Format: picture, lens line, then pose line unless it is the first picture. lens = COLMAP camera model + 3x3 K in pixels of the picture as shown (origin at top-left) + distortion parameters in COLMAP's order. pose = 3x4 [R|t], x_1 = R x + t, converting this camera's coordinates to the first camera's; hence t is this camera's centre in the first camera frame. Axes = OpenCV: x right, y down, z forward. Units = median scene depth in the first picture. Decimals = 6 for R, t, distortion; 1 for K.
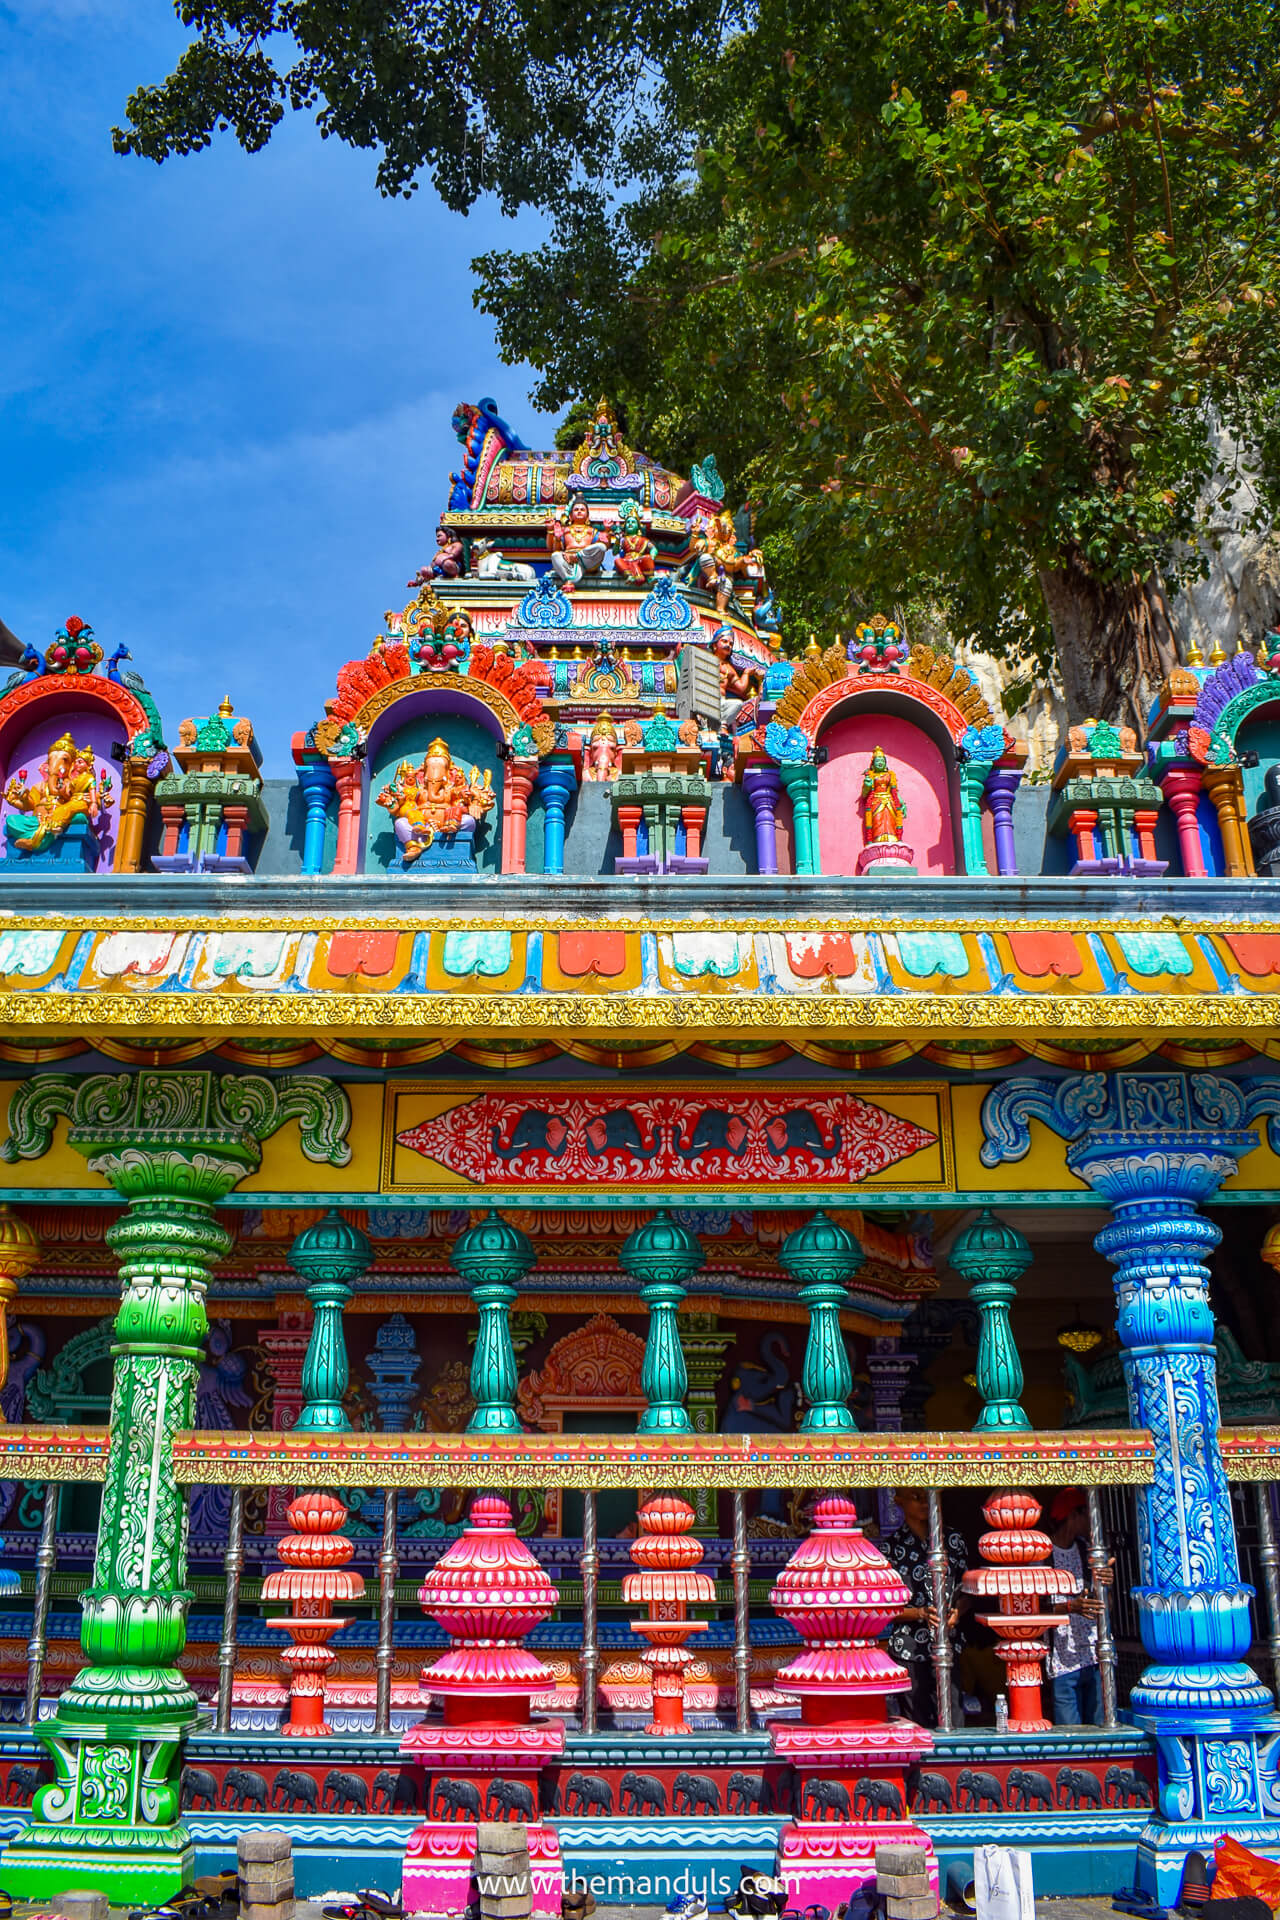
lens RADIAL K [[1437.1, 0, 640.0], [0, 1437.1, 960.0], [0, 0, 1]] dist [-0.100397, 0.005685]
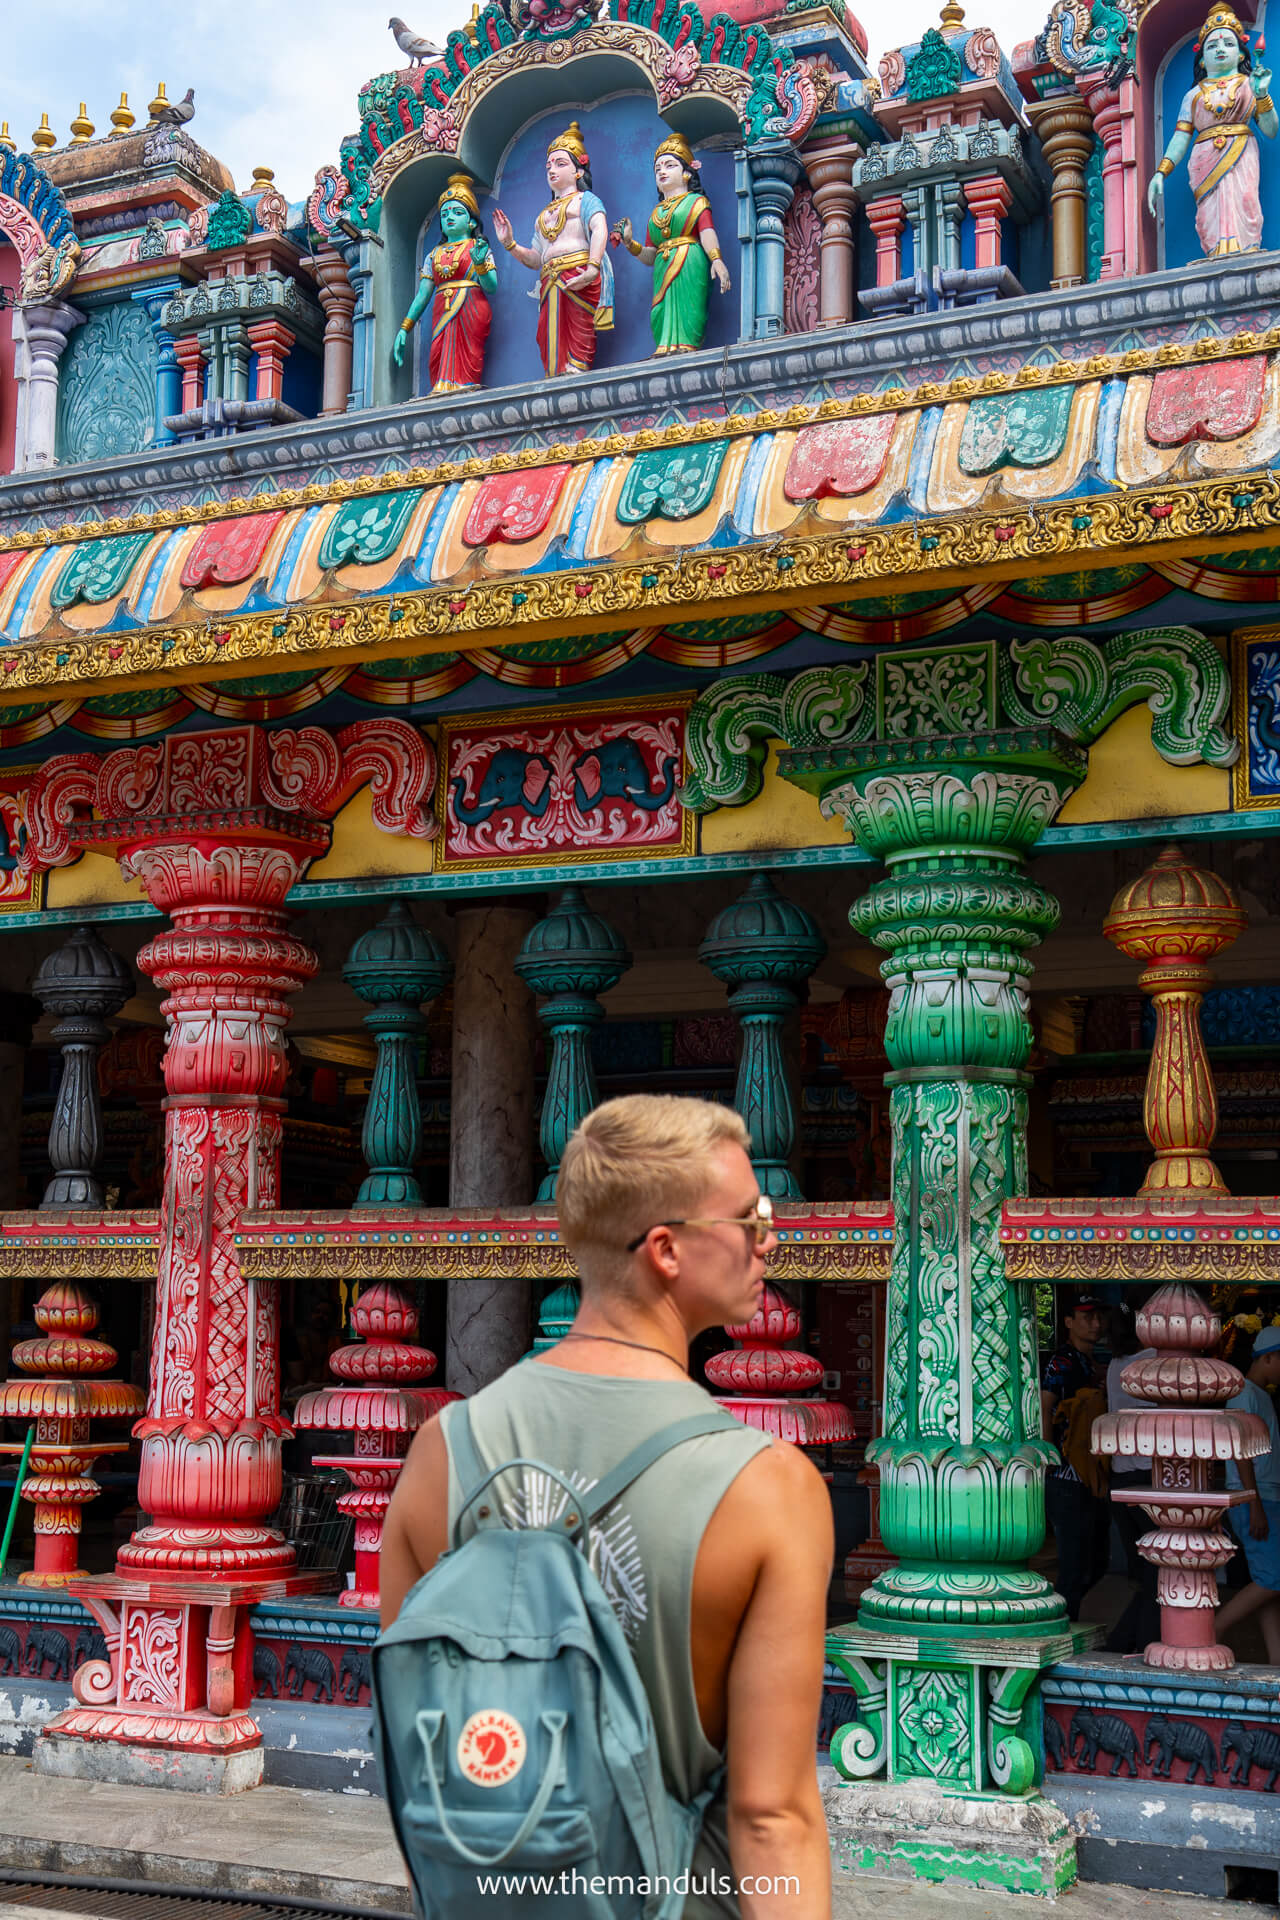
lens RADIAL K [[2390.6, 0, 640.0], [0, 2390.6, 960.0], [0, 0, 1]] dist [0.060784, -0.025309]
pose [[0.888301, -0.055616, -0.455882, 0.442314], [0.155133, 0.970632, 0.183869, 0.001245], [0.432267, -0.234054, 0.870841, 0.005854]]
